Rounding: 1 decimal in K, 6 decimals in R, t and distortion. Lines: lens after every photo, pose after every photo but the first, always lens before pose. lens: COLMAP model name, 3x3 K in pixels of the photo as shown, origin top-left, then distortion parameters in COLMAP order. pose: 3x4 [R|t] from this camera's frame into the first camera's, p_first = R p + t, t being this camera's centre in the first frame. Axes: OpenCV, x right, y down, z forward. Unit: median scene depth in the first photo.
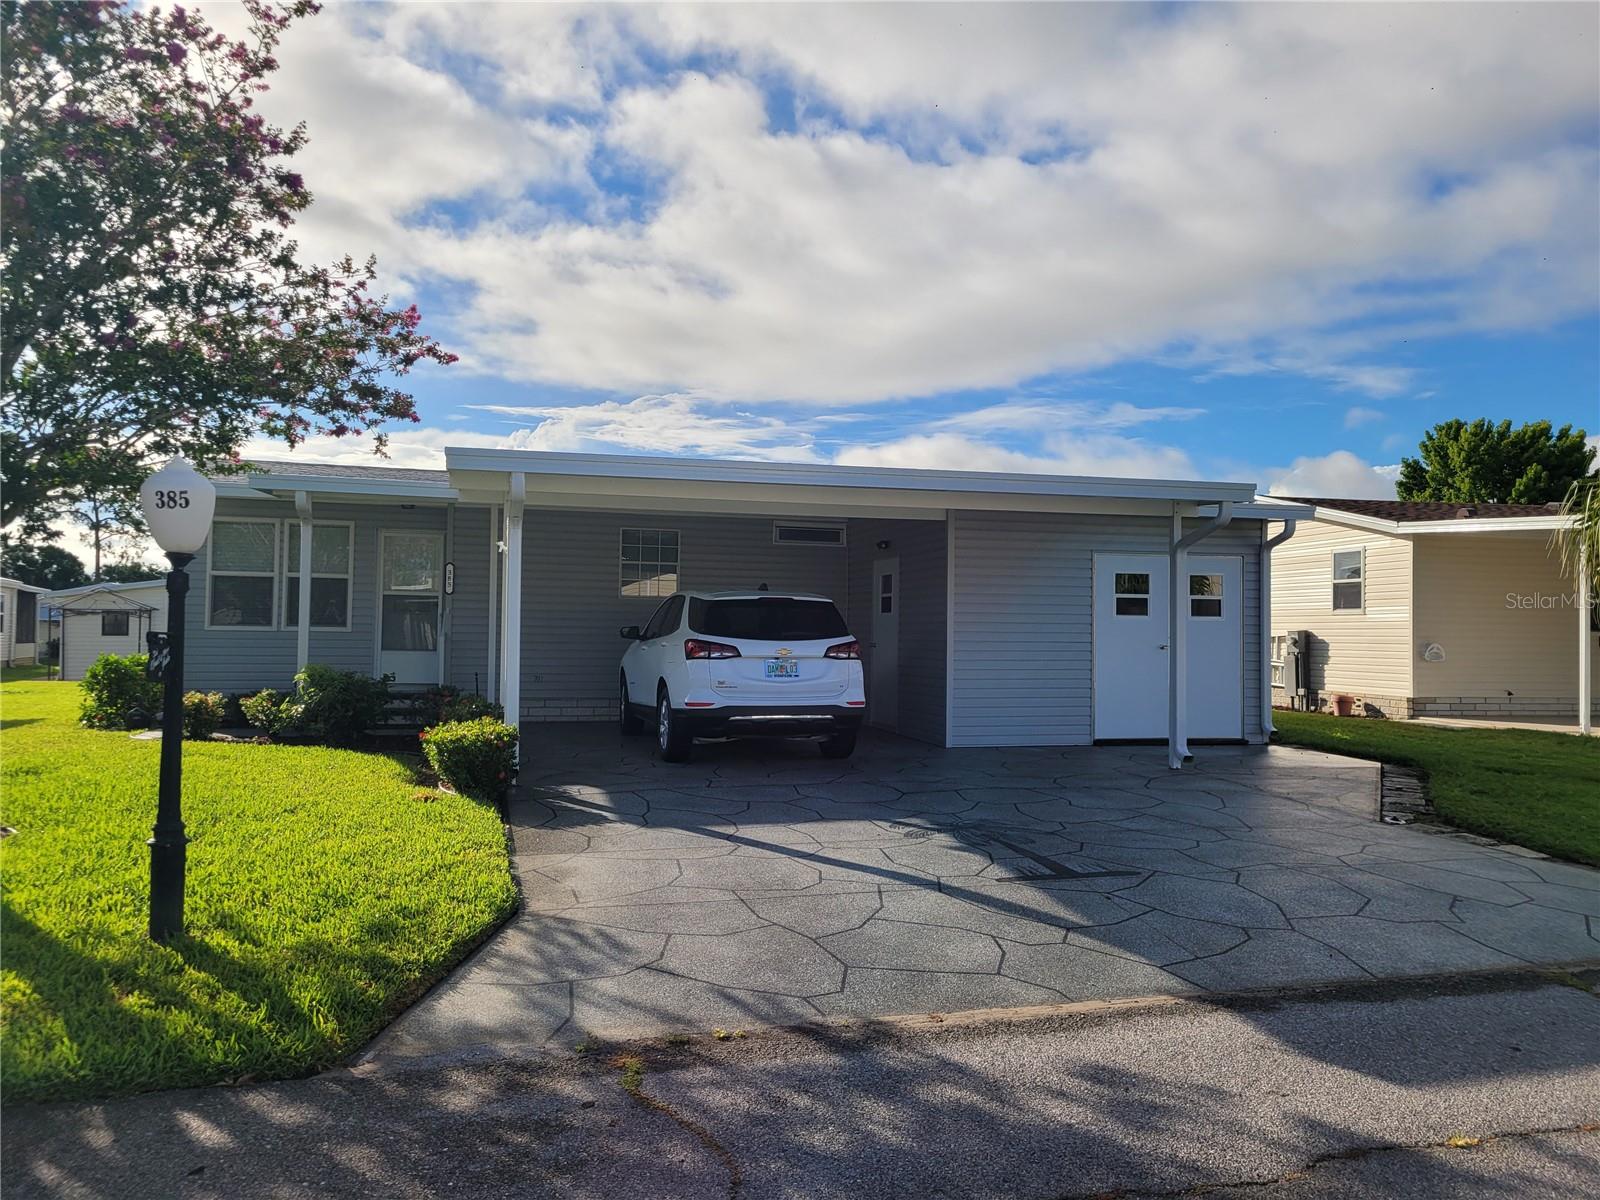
lens RADIAL K [[1196.8, 0, 797.5], [0, 1196.8, 601.7], [0, 0, 1]] dist [0.002930, 0.000905]
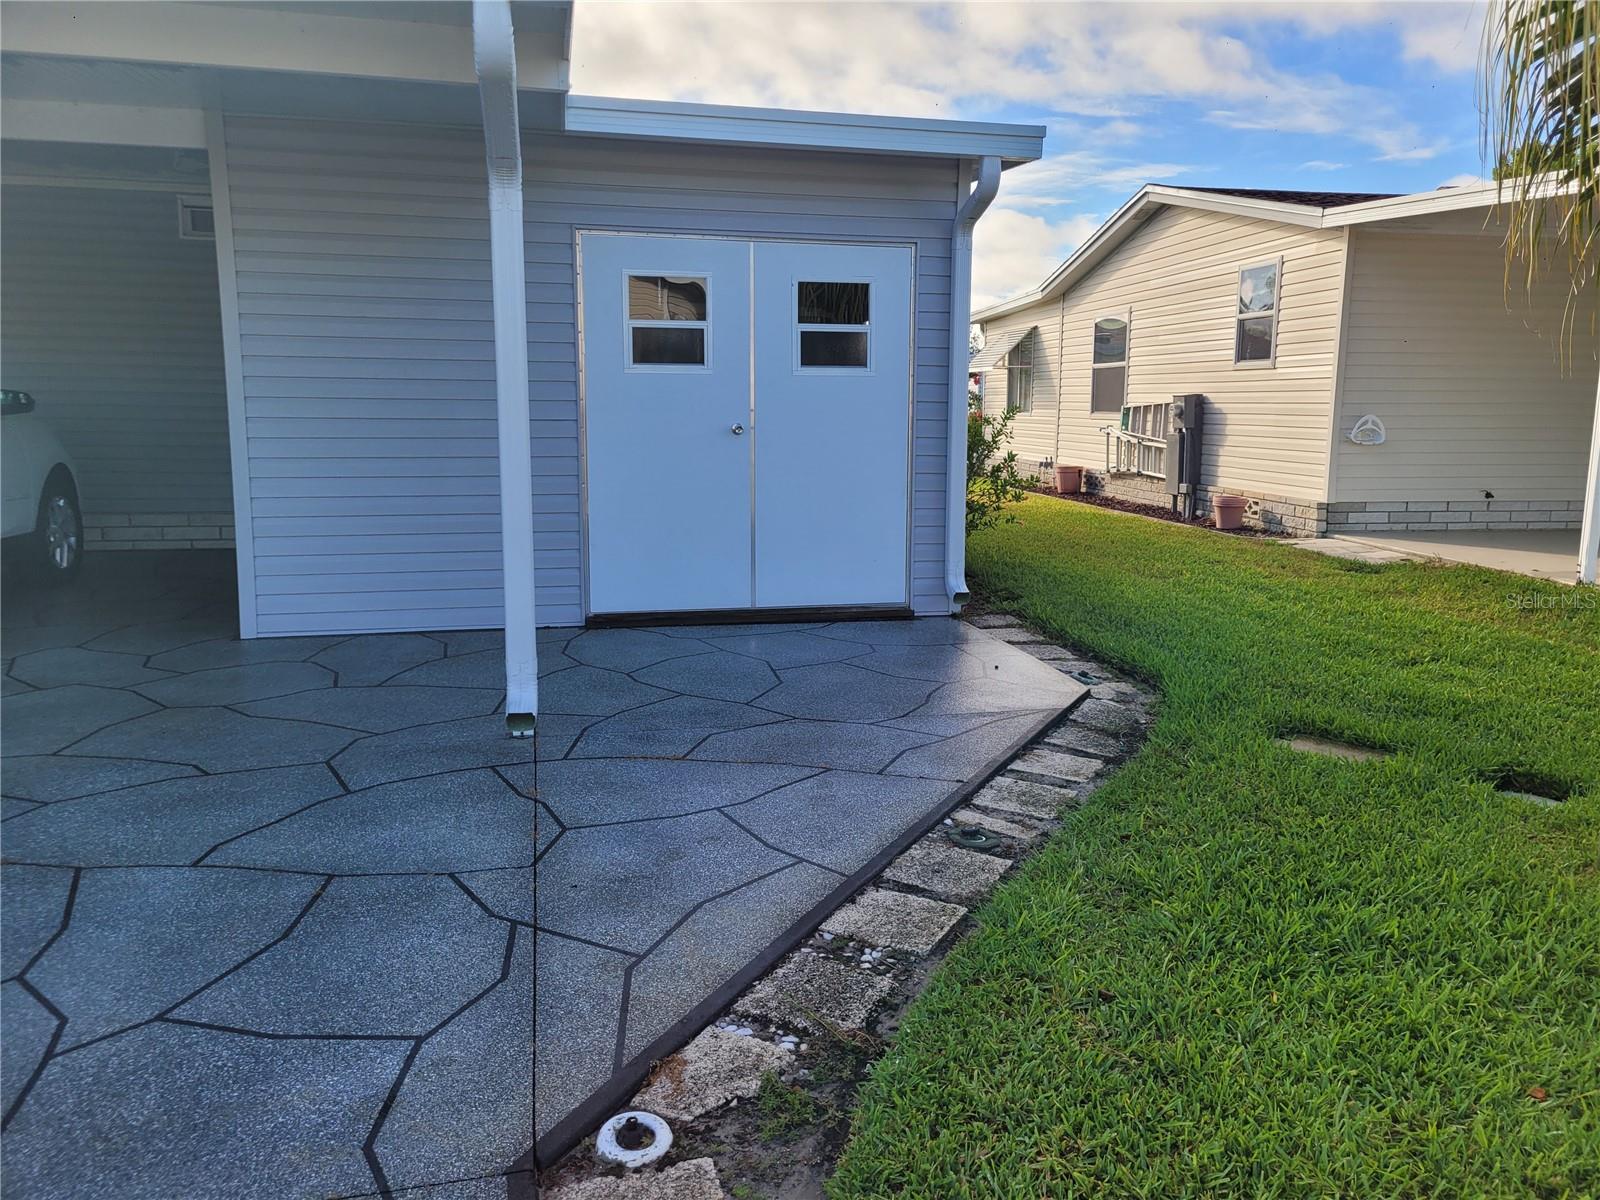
lens RADIAL K [[1196.8, 0, 806.2], [0, 1196.8, 596.7], [0, 0, 1]] dist [0.002930, 0.000905]
pose [[0.999551, -0.000259, -0.029967, 0.260738], [0.005867, 0.982308, 0.187183, 0.009820], [0.029388, -0.187274, 0.981868, 0.370828]]
